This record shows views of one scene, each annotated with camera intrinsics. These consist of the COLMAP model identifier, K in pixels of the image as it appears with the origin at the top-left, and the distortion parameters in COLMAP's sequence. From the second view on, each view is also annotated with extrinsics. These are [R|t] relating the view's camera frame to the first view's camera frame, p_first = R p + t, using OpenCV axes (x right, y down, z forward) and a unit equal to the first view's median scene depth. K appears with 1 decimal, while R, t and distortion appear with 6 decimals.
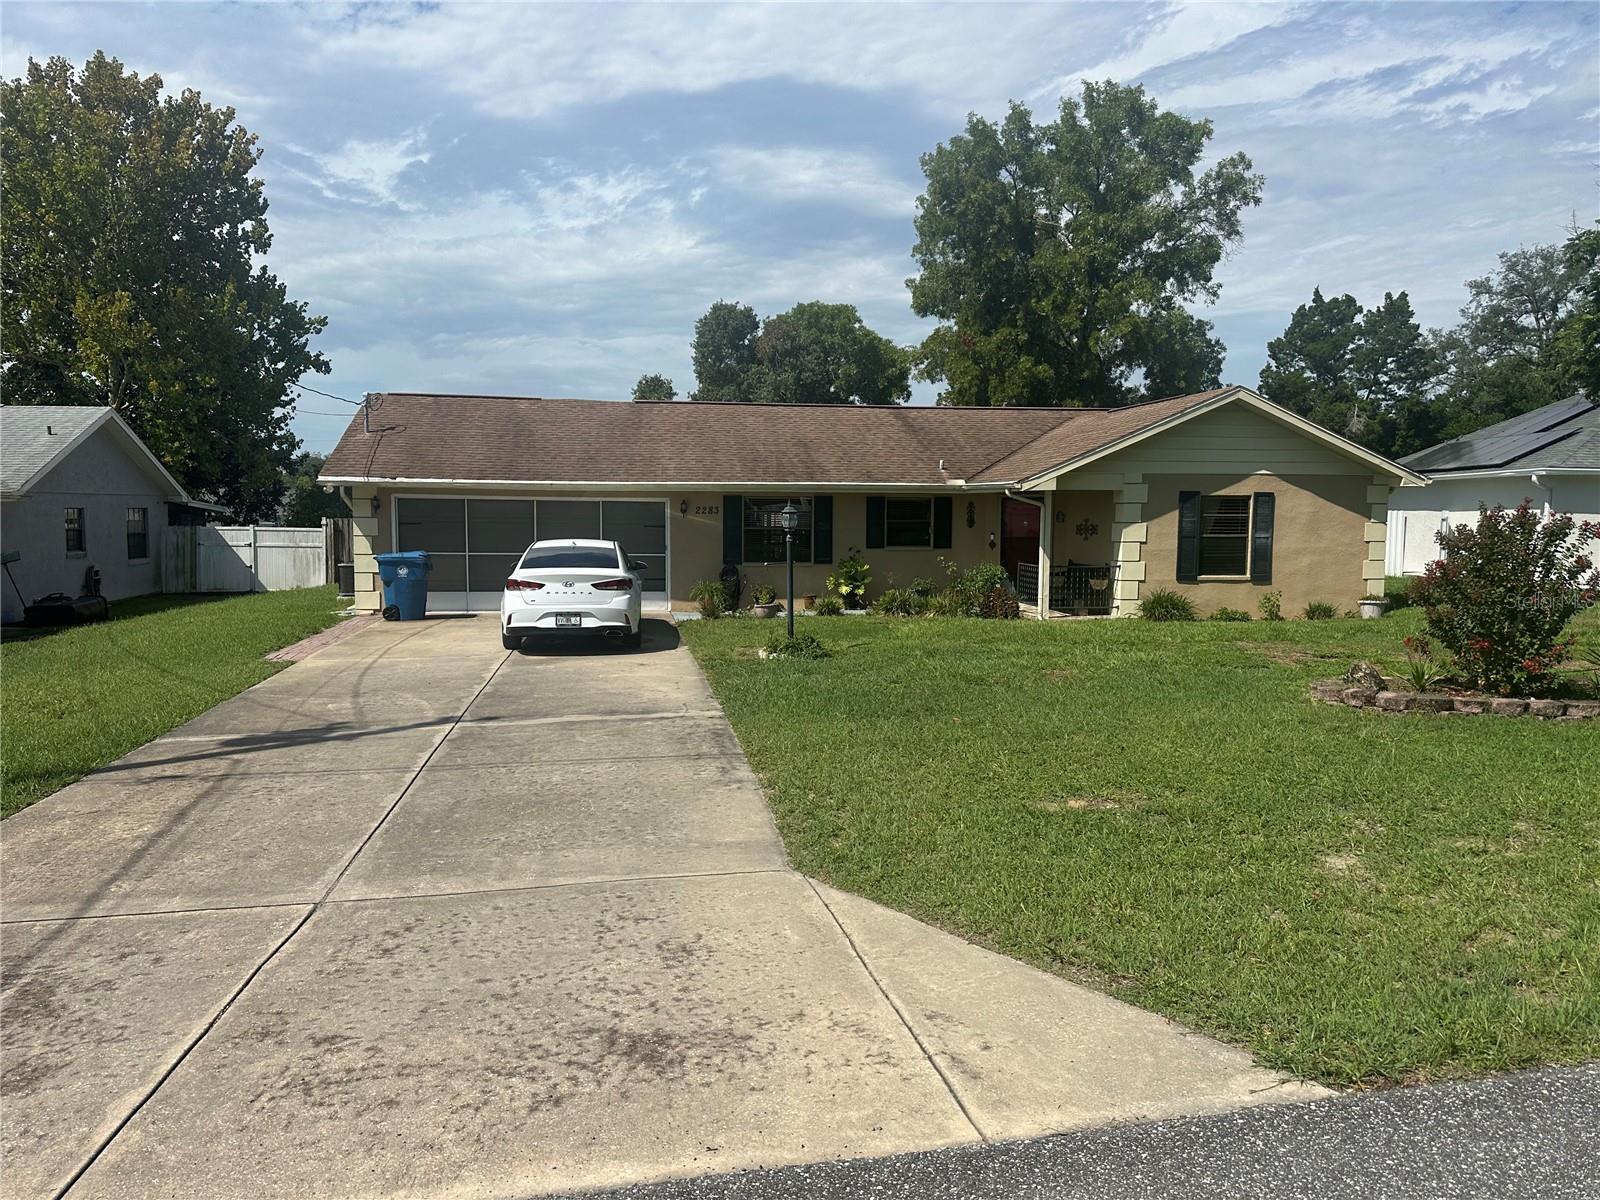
lens RADIAL K [[1135.1, 0, 787.7], [0, 1135.1, 603.1], [0, 0, 1]] dist [0.049659, -0.061926]
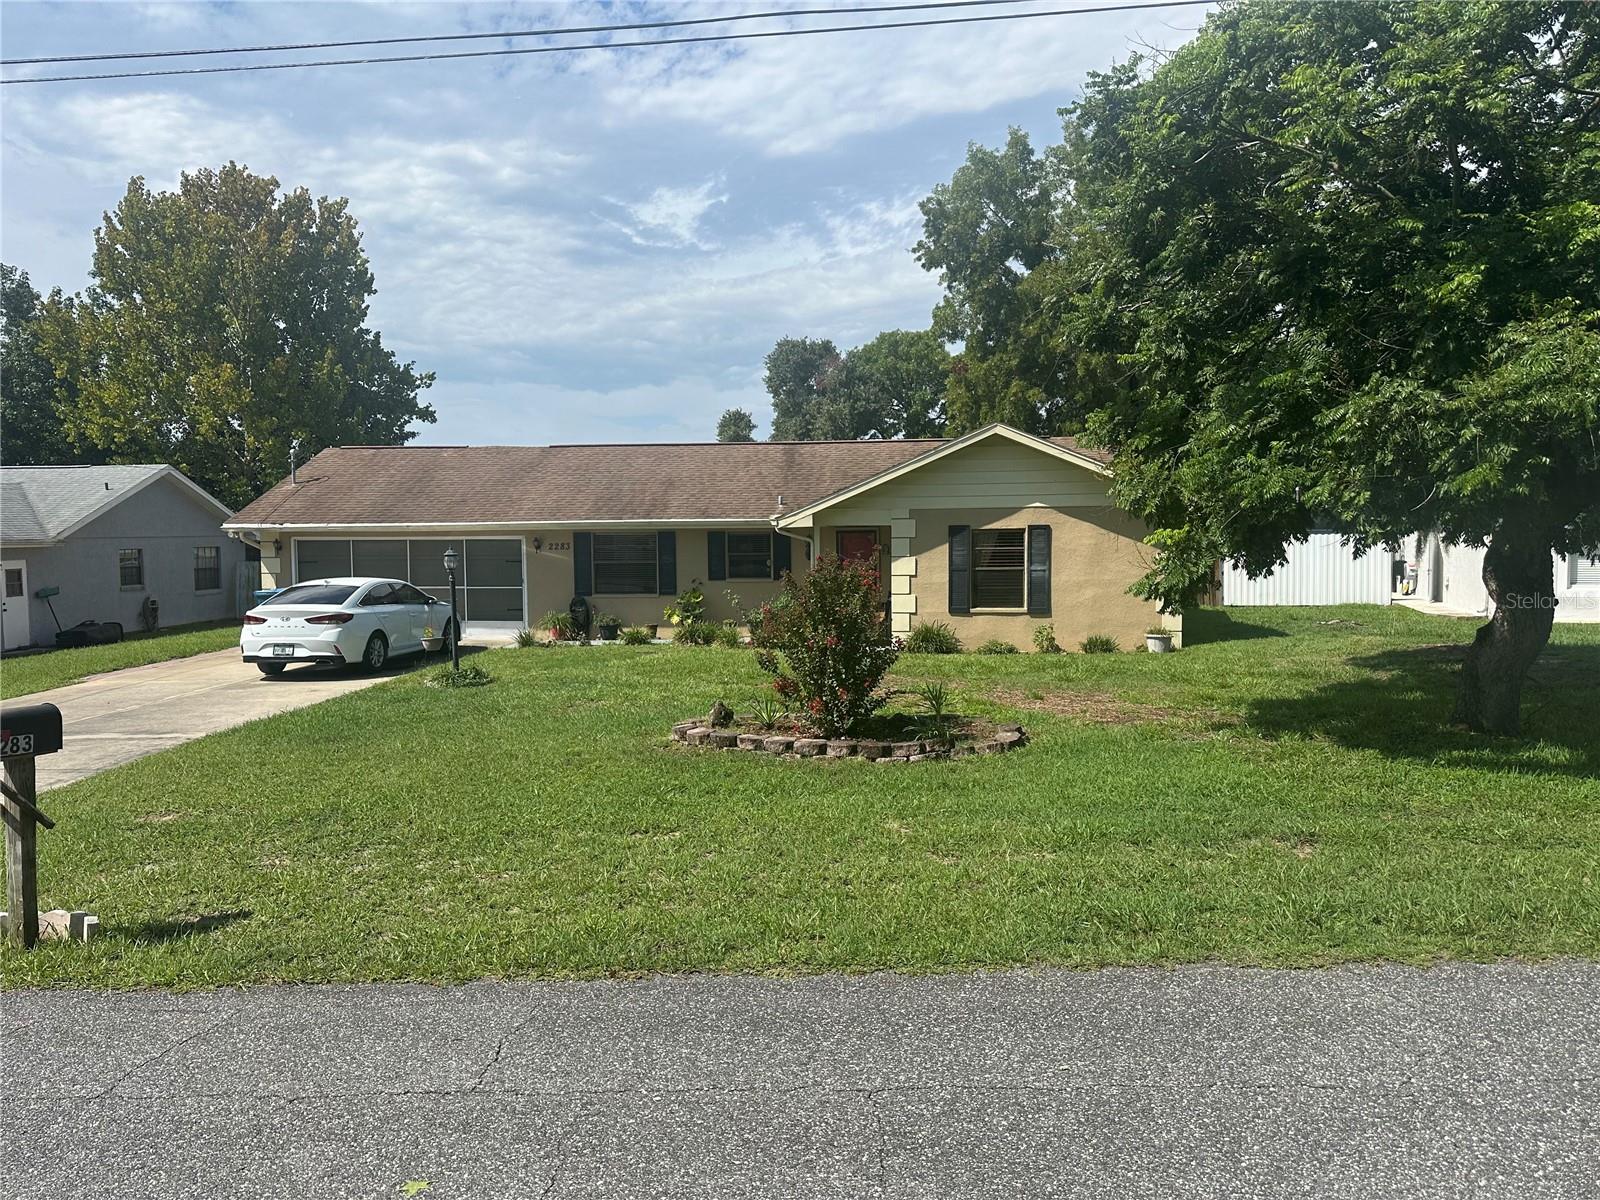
lens RADIAL K [[1135.1, 0, 812.8], [0, 1135.1, 608.8], [0, 0, 1]] dist [0.049659, -0.061926]
pose [[0.971075, 0.001201, -0.238773, 0.265590], [-0.003614, 0.999947, -0.009666, -0.007658], [0.238749, 0.010250, 0.971027, -0.004947]]
